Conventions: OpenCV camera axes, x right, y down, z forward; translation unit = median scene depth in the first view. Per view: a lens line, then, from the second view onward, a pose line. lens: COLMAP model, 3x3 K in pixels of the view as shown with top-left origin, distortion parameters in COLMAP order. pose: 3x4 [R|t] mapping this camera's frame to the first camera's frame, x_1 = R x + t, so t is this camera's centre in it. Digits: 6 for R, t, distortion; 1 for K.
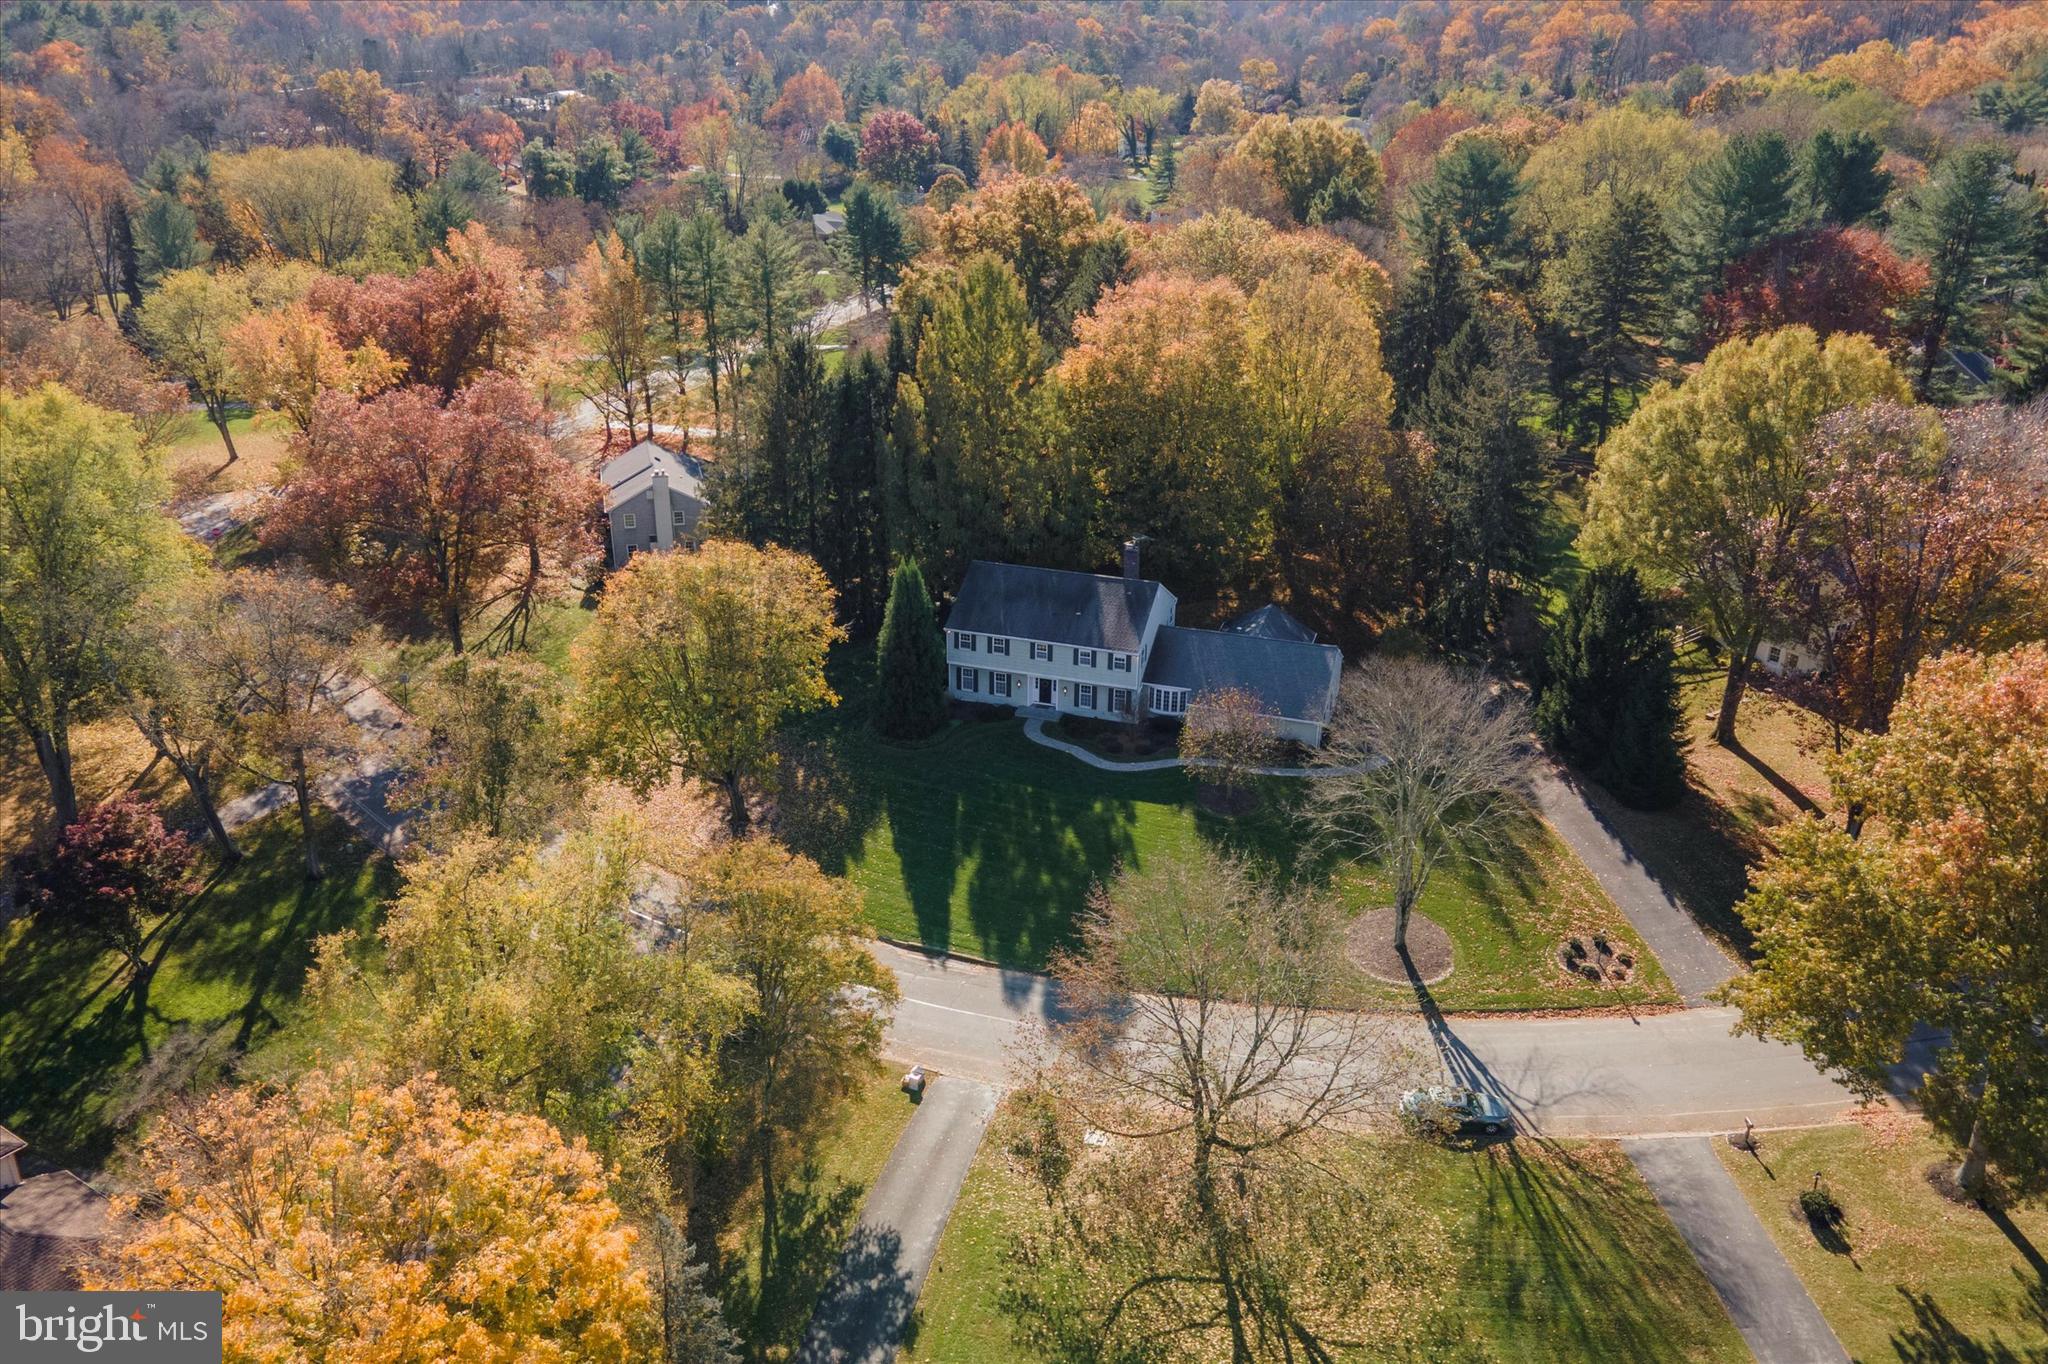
lens RADIAL K [[1510.5, 0, 1013.3], [0, 1510.5, 679.9], [0, 0, 1]] dist [0.046165, 0.001131]
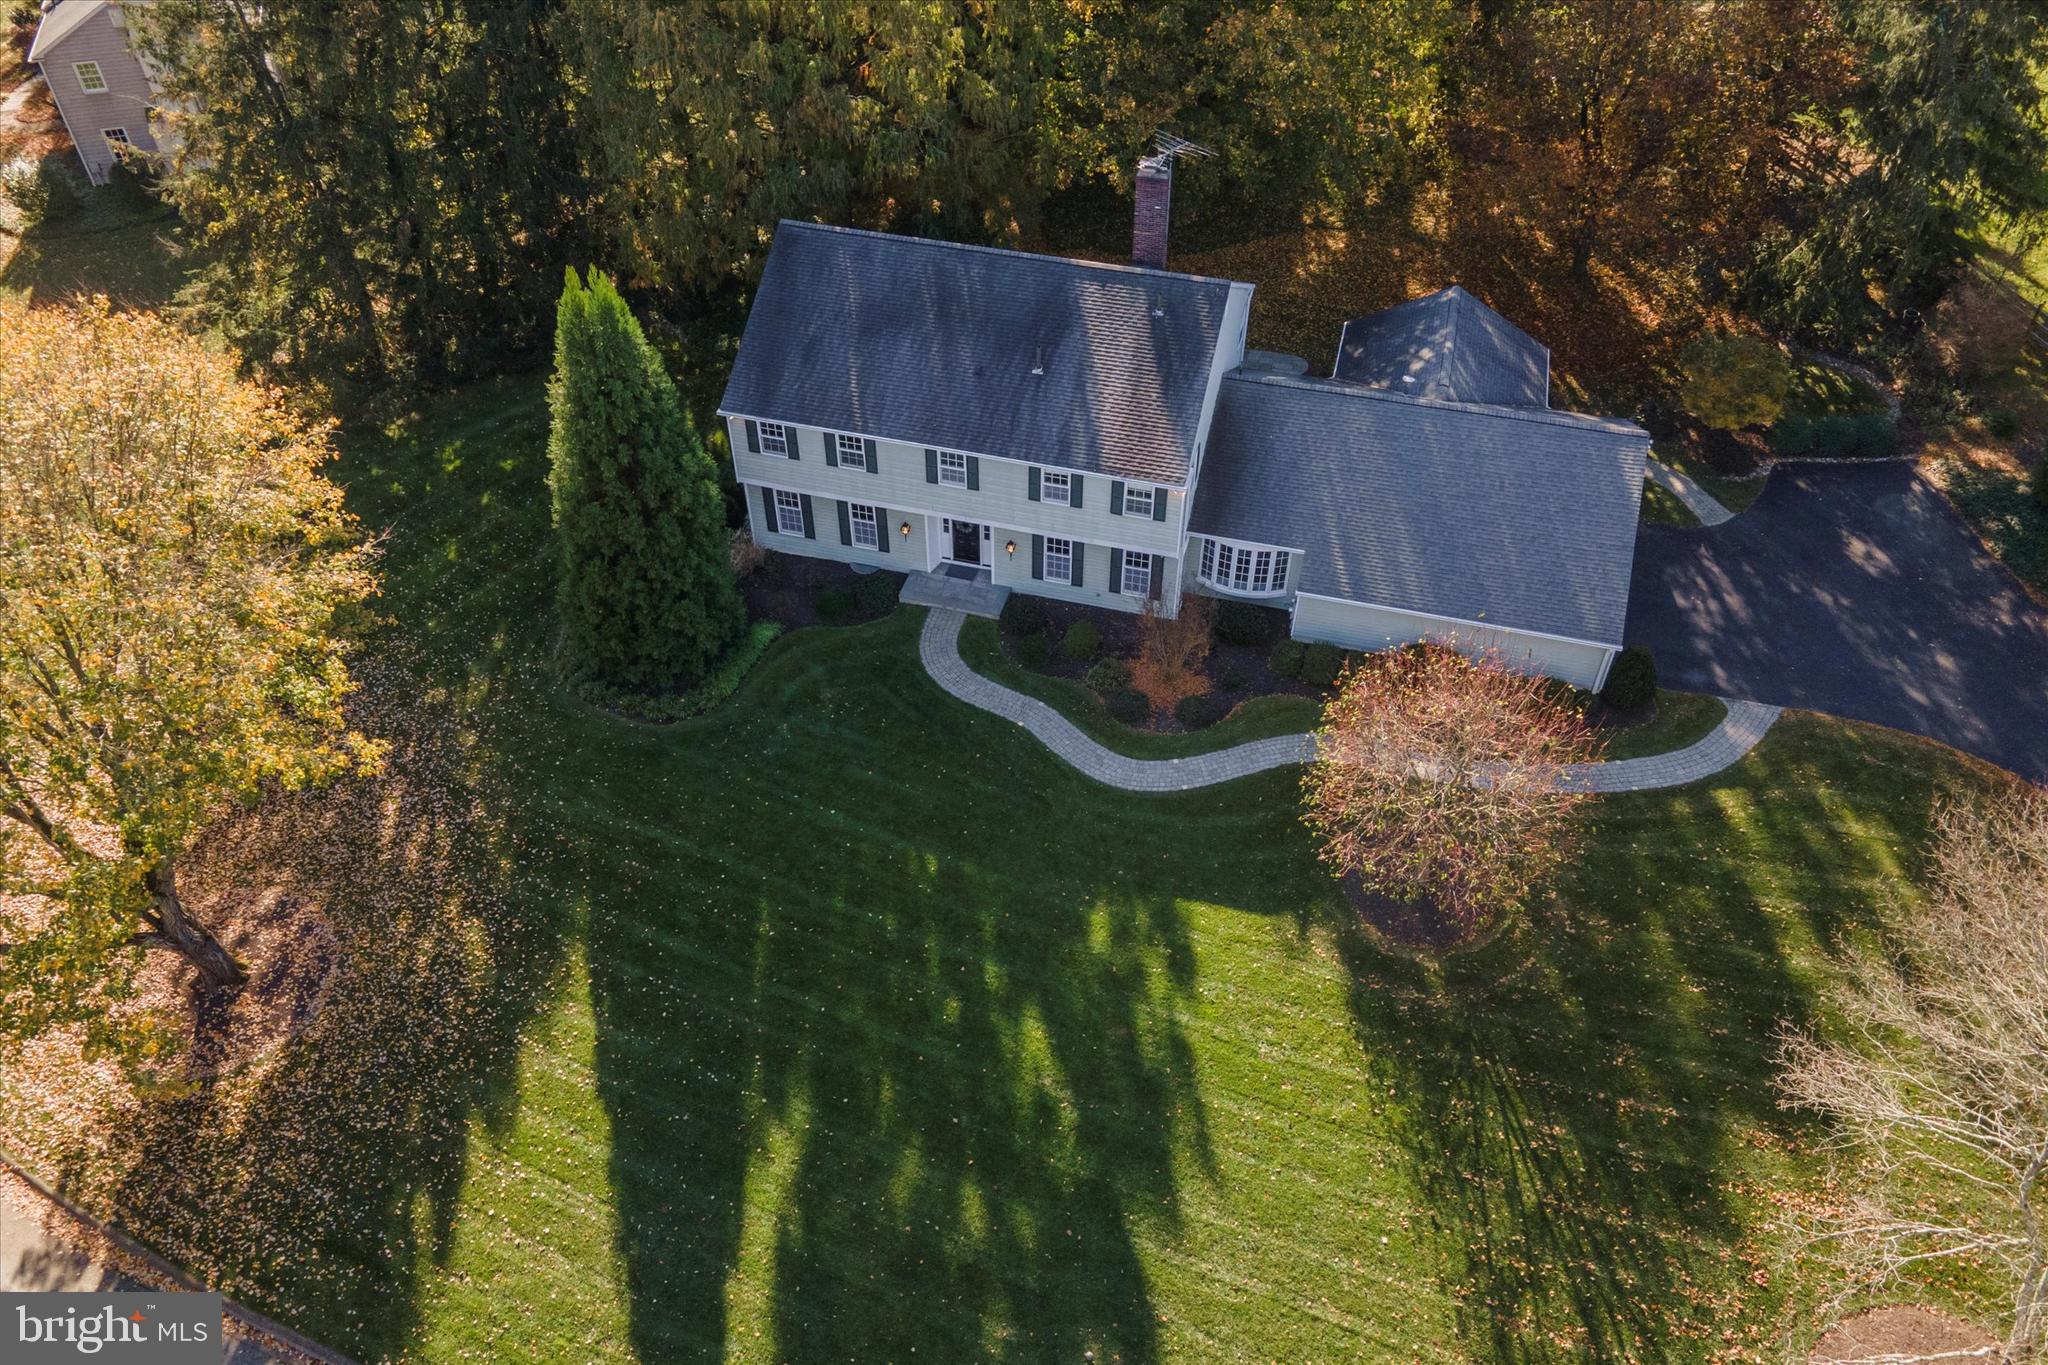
lens RADIAL K [[1510.5, 0, 1035.0], [0, 1510.5, 678.1], [0, 0, 1]] dist [0.046165, 0.001131]
pose [[0.998442, -0.041311, 0.037503, 0.023486], [0.025814, 0.937911, 0.345915, -0.109882], [-0.049465, -0.344408, 0.937516, 0.582582]]
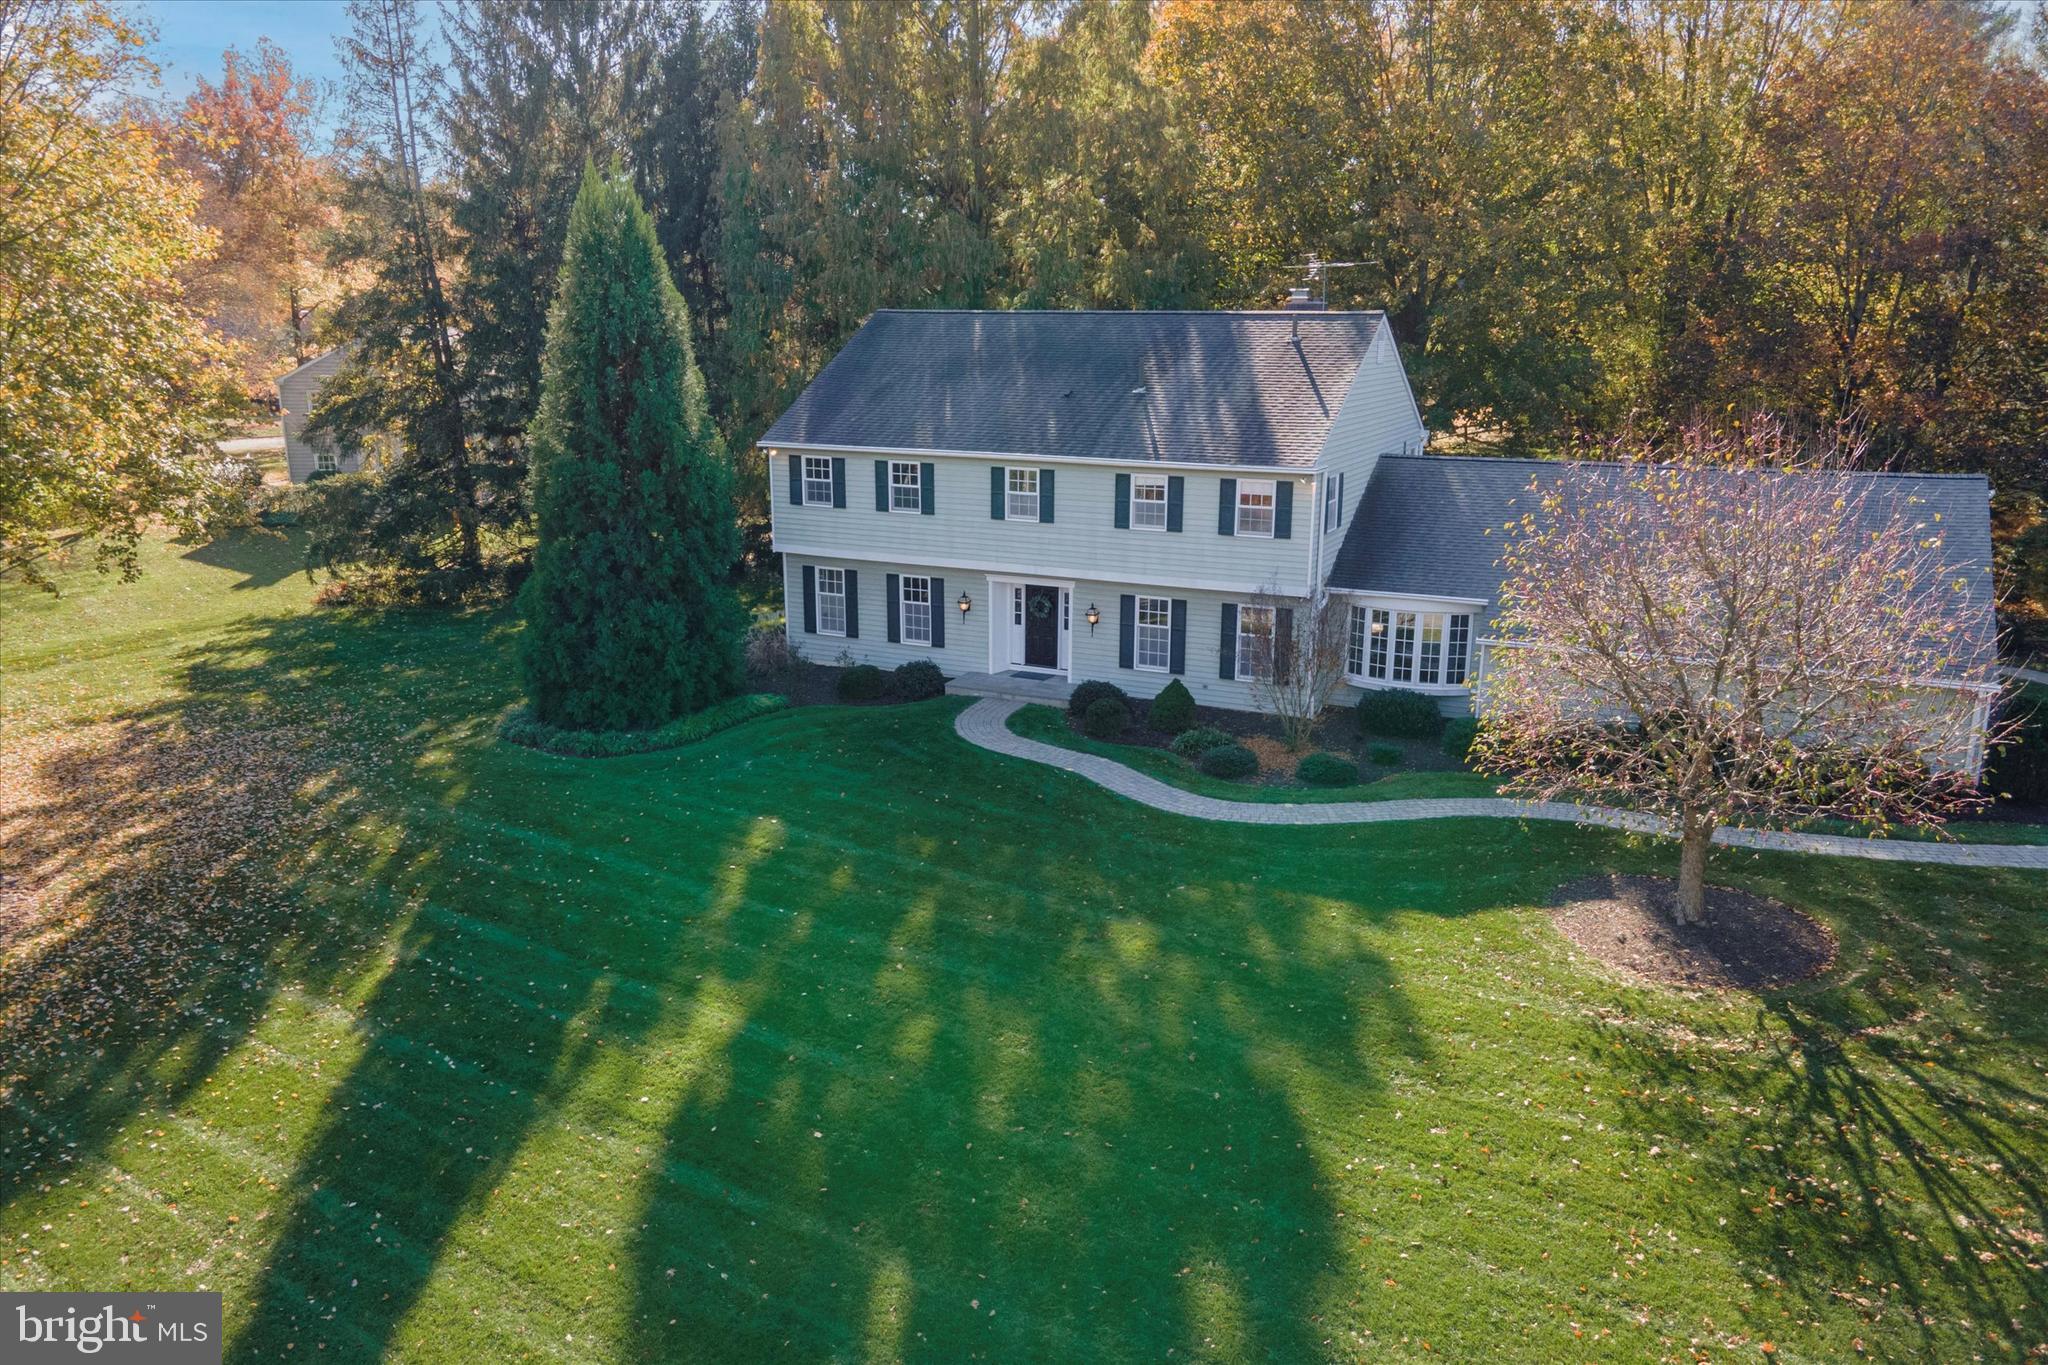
lens RADIAL K [[1510.5, 0, 1028.6], [0, 1510.5, 682.6], [0, 0, 1]] dist [0.046165, 0.001131]
pose [[0.992180, 0.023574, -0.122568, 0.062159], [-0.043541, 0.985684, -0.162884, 0.077341], [0.116974, 0.166947, 0.979002, 0.679901]]
